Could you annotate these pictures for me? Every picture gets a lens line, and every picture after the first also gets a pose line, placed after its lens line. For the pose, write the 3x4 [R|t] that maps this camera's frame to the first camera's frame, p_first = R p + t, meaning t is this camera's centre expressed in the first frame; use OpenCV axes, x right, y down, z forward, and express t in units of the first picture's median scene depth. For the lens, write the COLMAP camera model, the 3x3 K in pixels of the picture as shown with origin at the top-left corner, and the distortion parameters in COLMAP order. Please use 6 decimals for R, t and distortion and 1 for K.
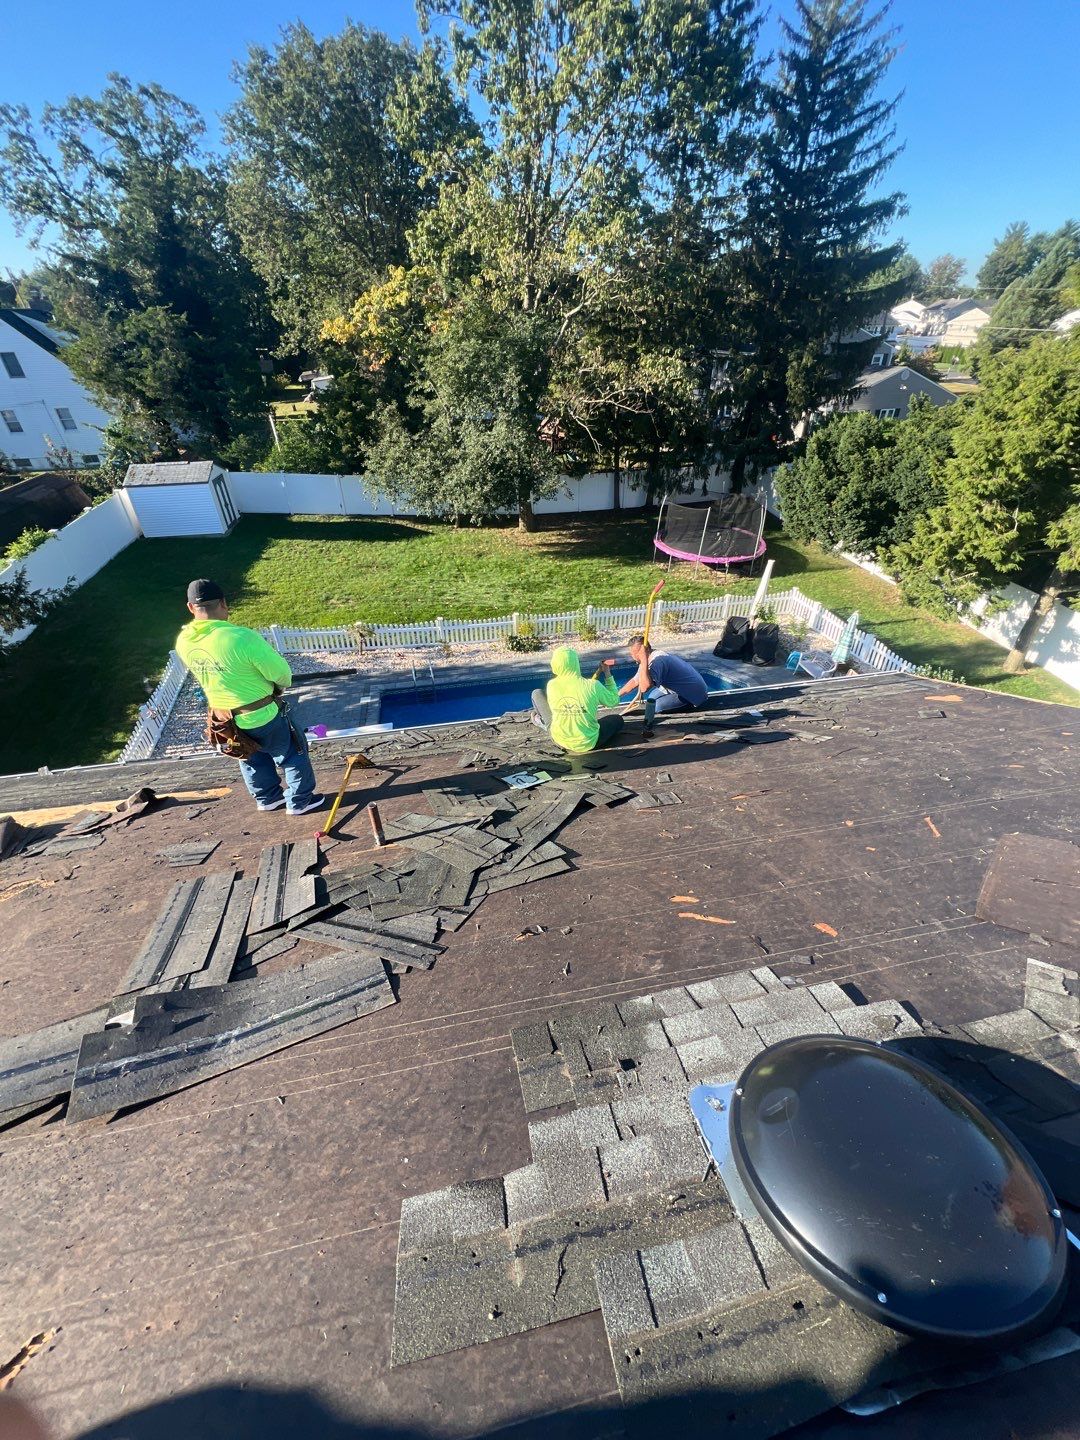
lens RADIAL K [[574.9, 0, 545.5], [0, 574.9, 717.0], [0, 0, 1]] dist [-0.002827, 0.000314]
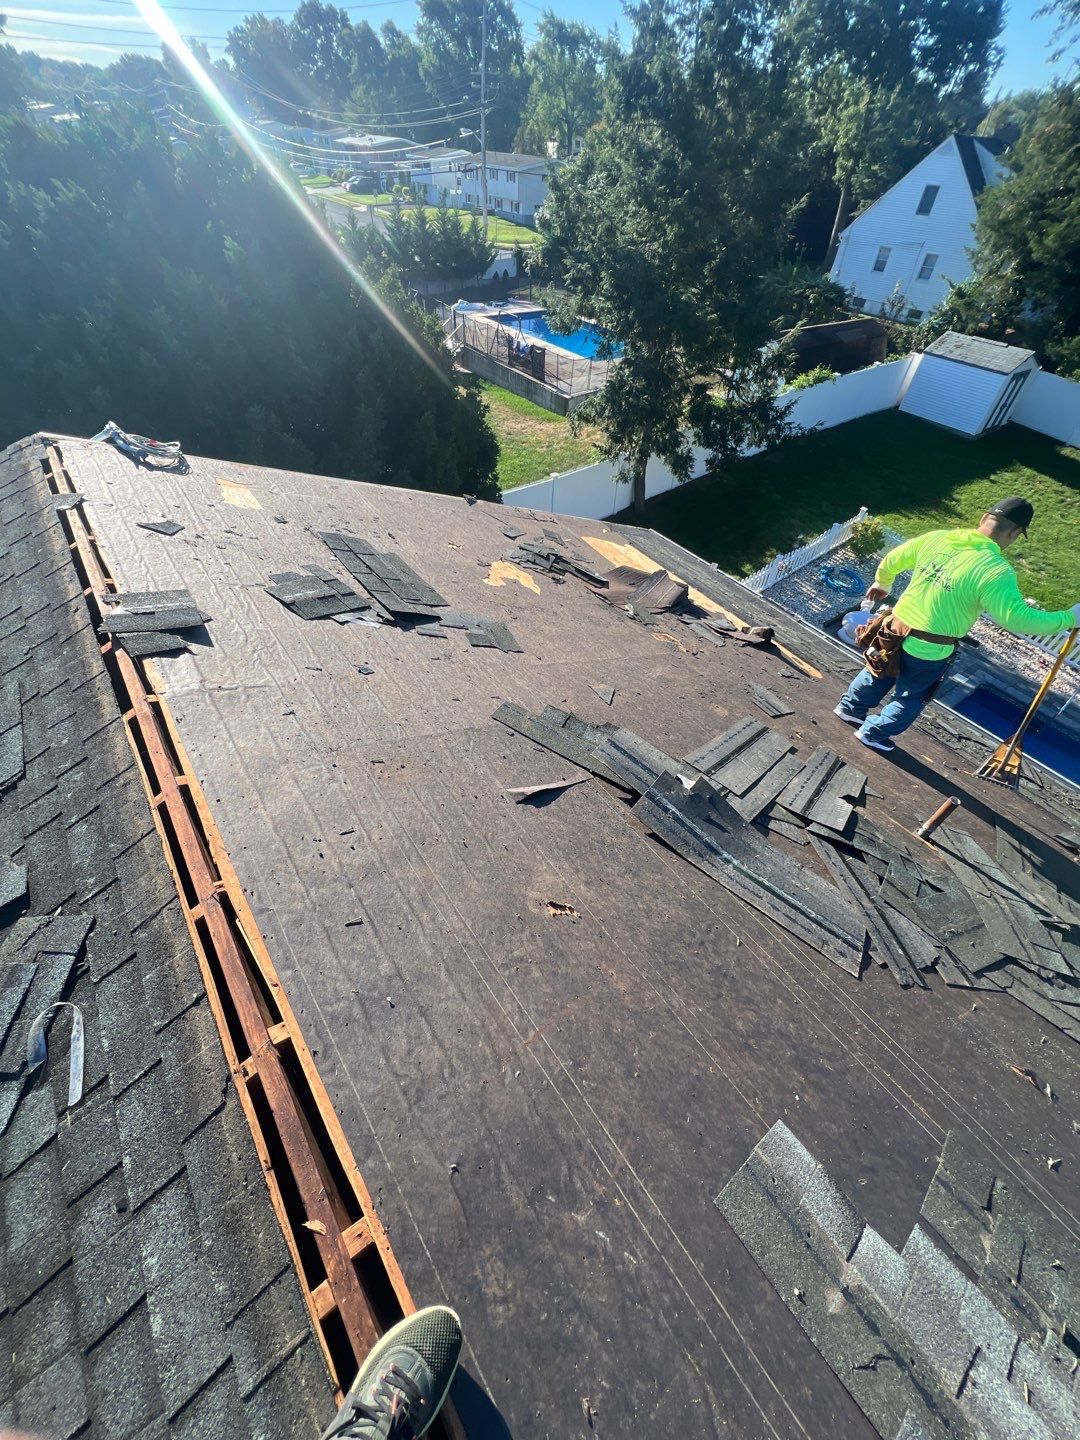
lens RADIAL K [[574.9, 0, 545.5], [0, 574.9, 717.0], [0, 0, 1]] dist [-0.002827, 0.000314]
pose [[0.426699, 0.667723, -0.609979, -0.107614], [-0.555696, 0.725697, 0.405668, 0.047434], [0.713533, 0.165865, 0.680705, -0.051739]]
